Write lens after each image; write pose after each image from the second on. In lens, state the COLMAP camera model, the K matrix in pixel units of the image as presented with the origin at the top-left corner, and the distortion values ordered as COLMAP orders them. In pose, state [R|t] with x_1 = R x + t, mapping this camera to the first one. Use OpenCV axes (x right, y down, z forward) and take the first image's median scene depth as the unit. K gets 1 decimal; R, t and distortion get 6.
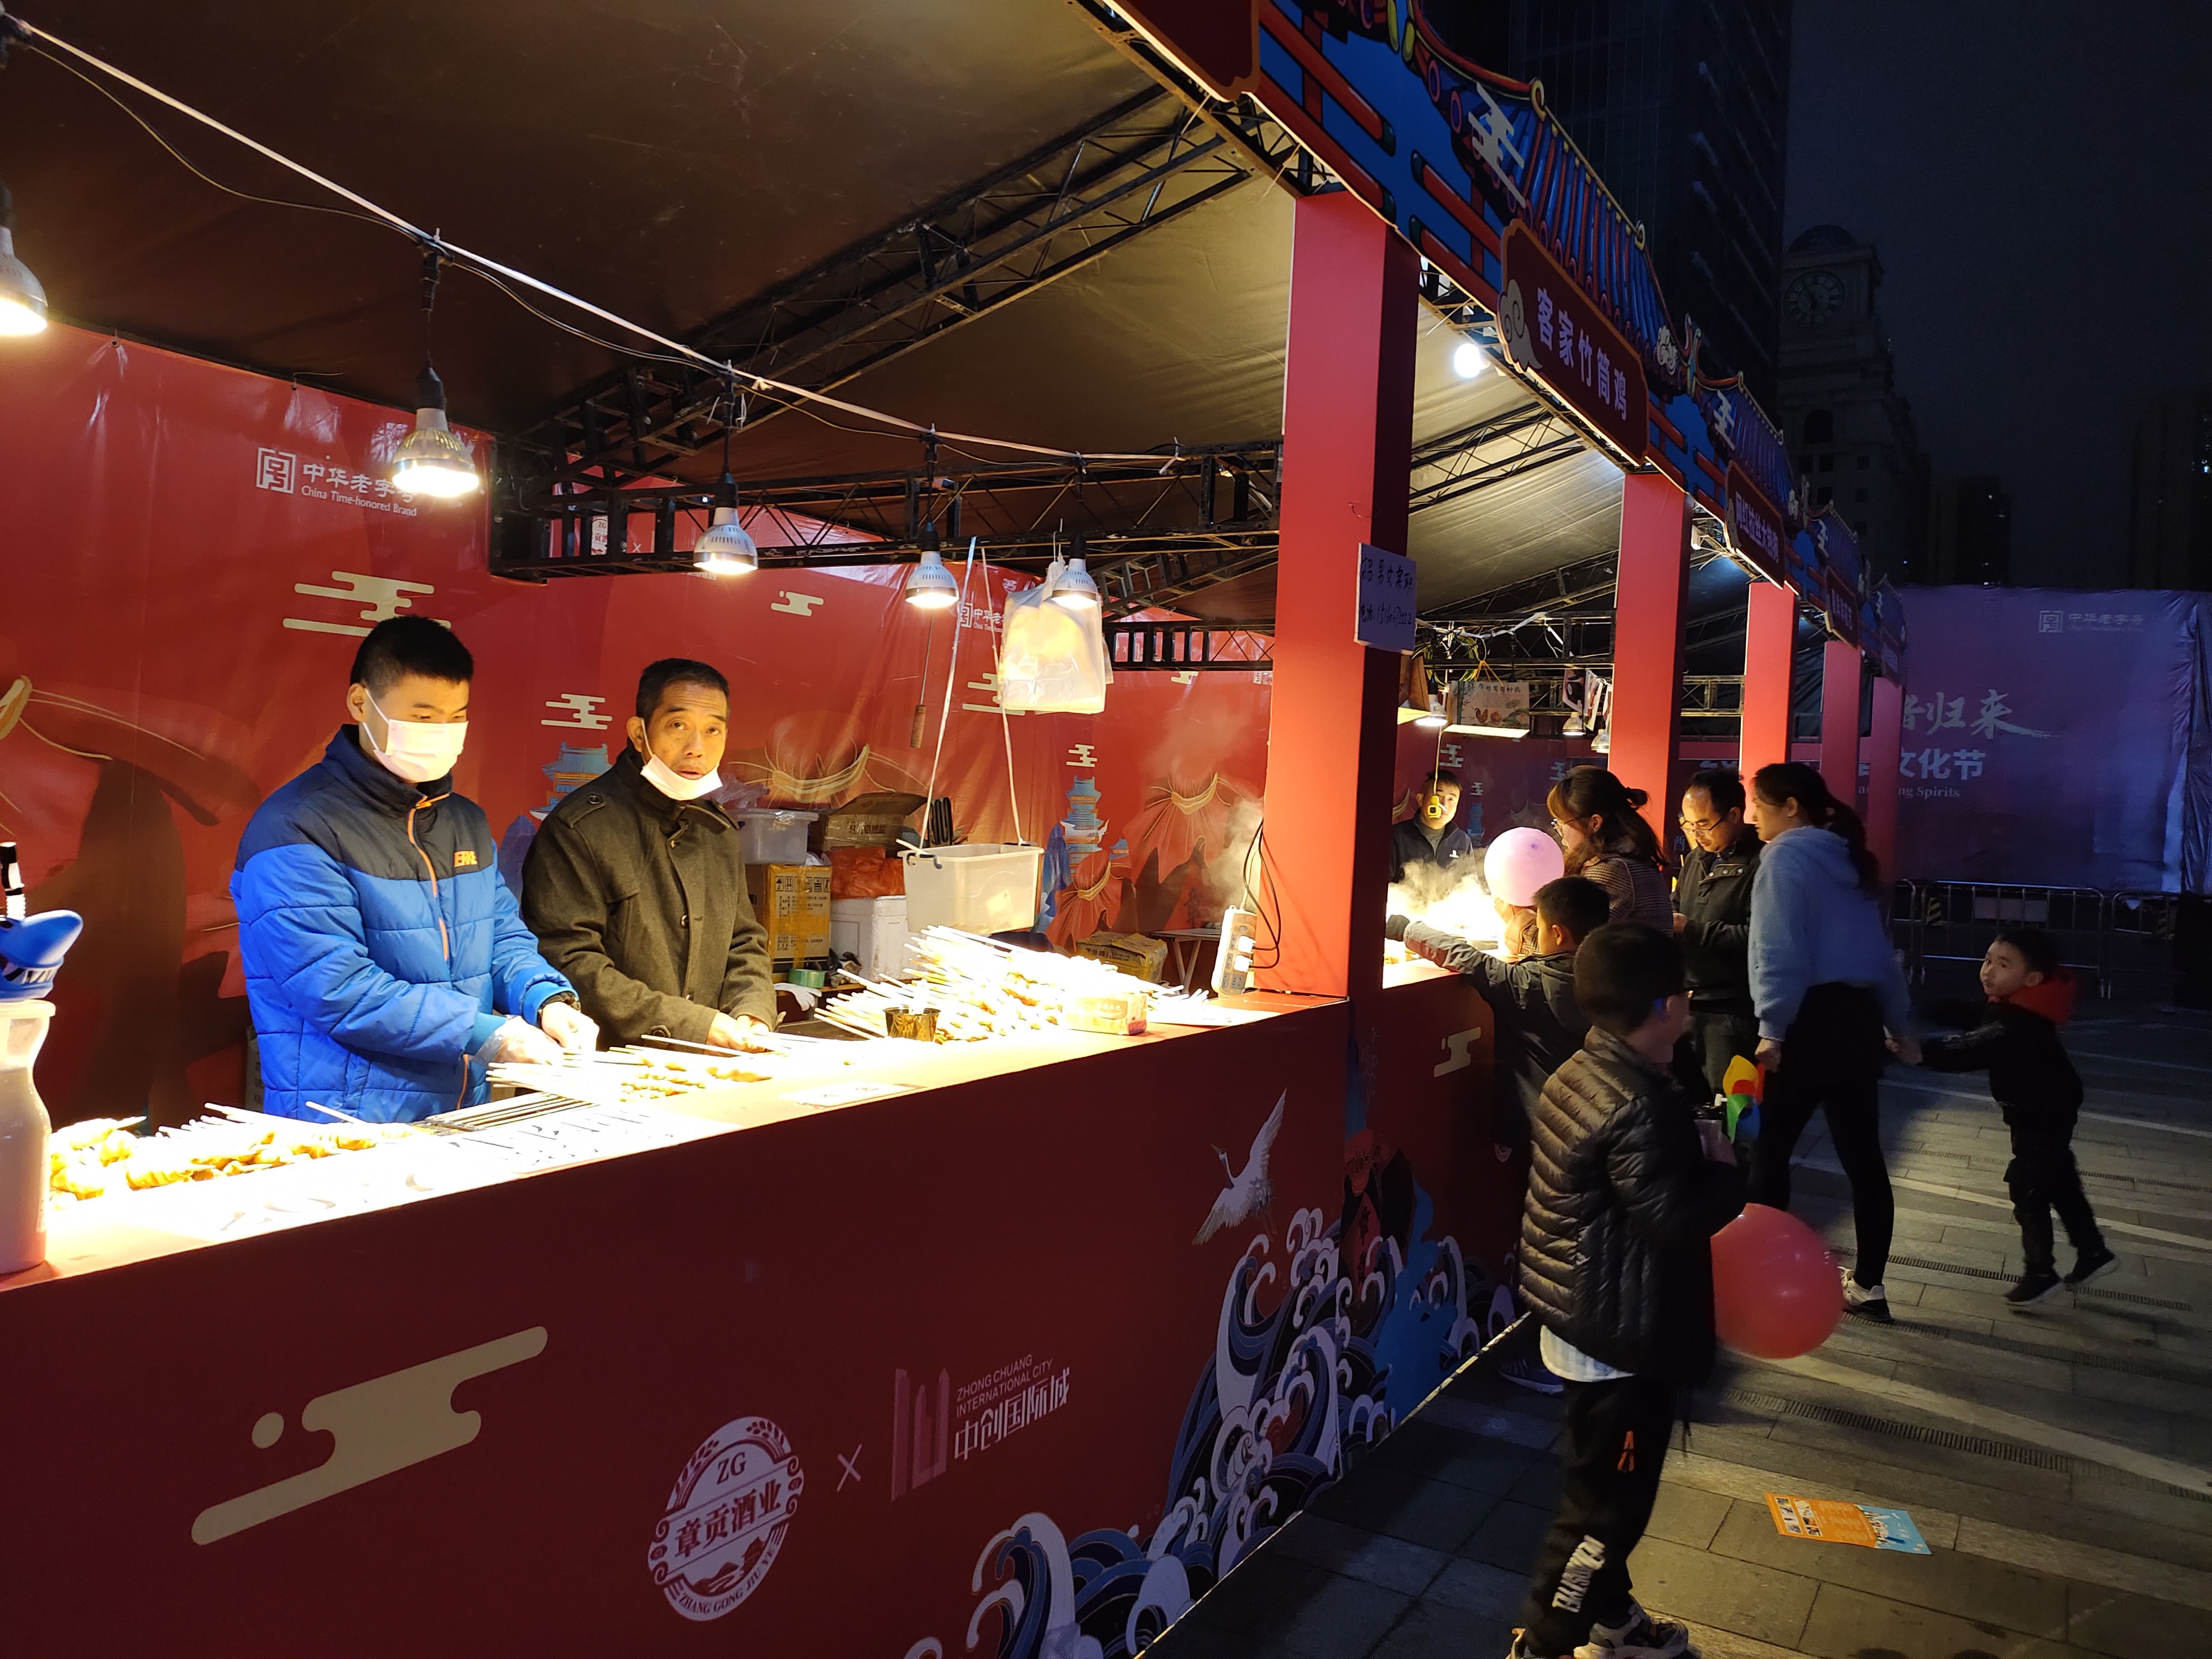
lens RADIAL K [[1629.6, 0, 1104.4], [0, 1629.6, 828.8], [0, 0, 1]] dist [0.006742, 0.001555]
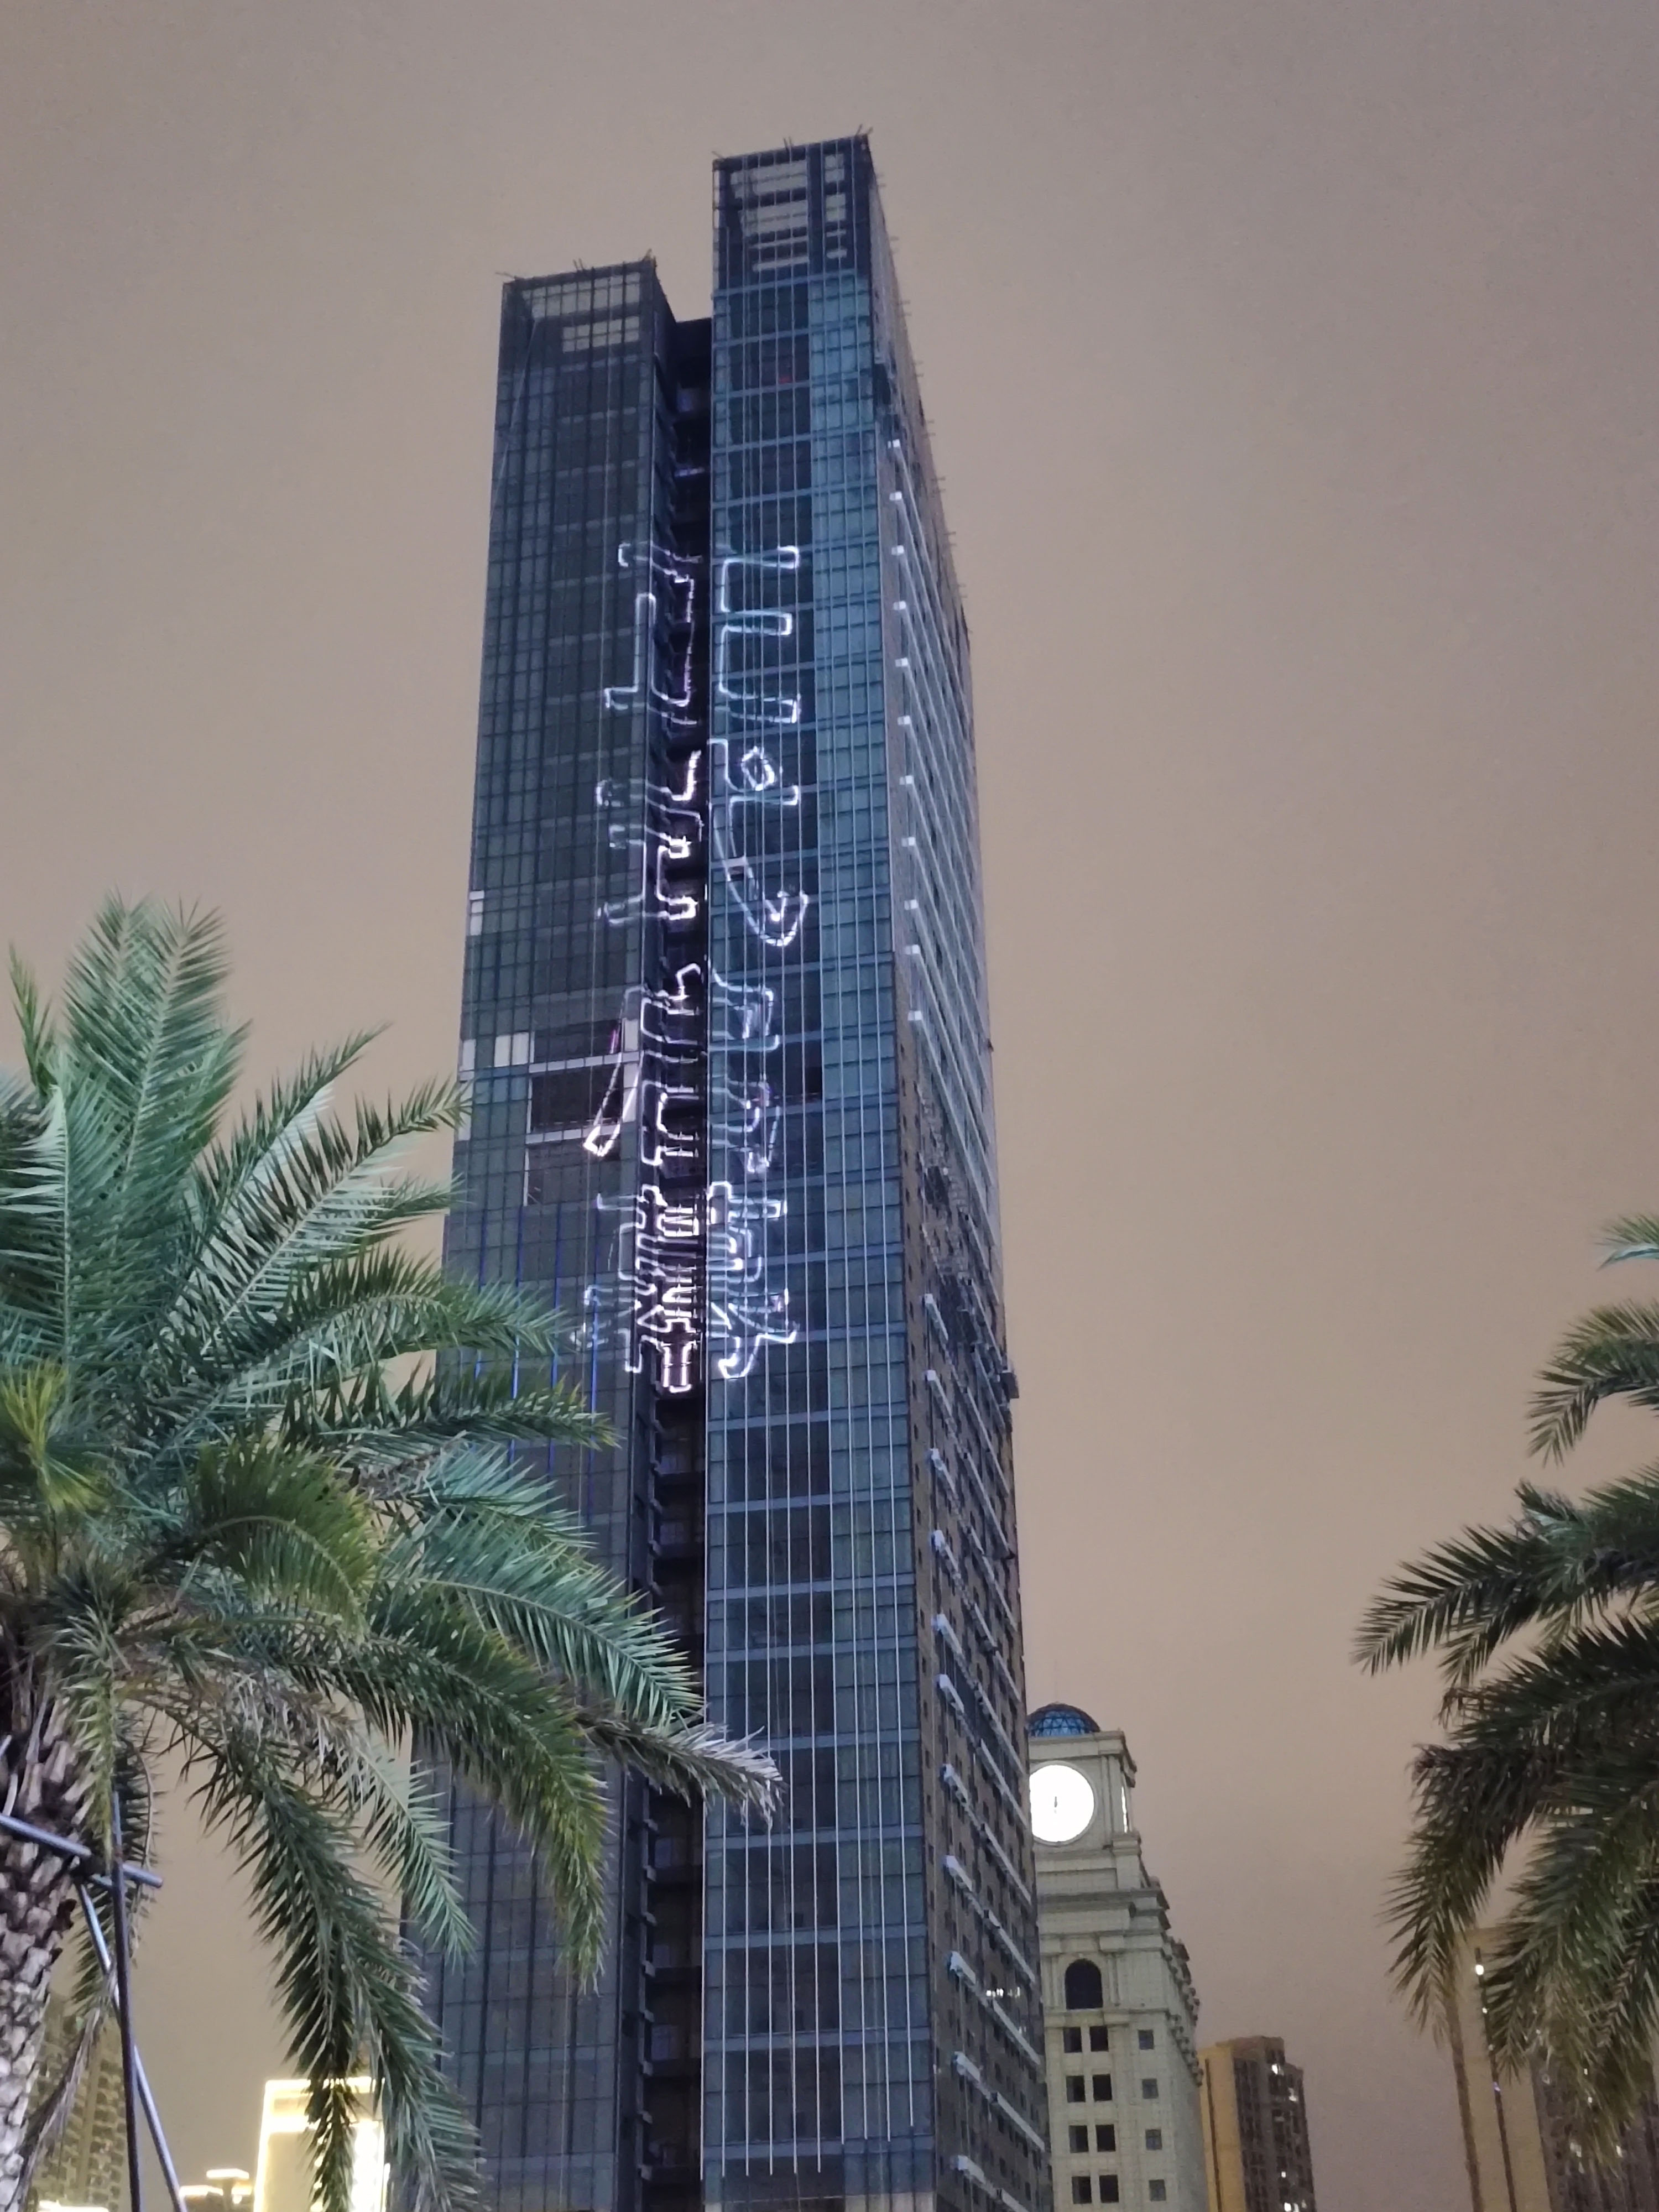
lens RADIAL K [[2584.4, 0, 827.8], [0, 2584.4, 1105.2], [0, 0, 1]] dist [0.028331, 0.000000]
pose [[0.944877, 0.124050, 0.303017, -0.083390], [0.051997, 0.856860, -0.512921, -0.000908], [-0.323271, 0.500403, 0.803177, -0.092151]]
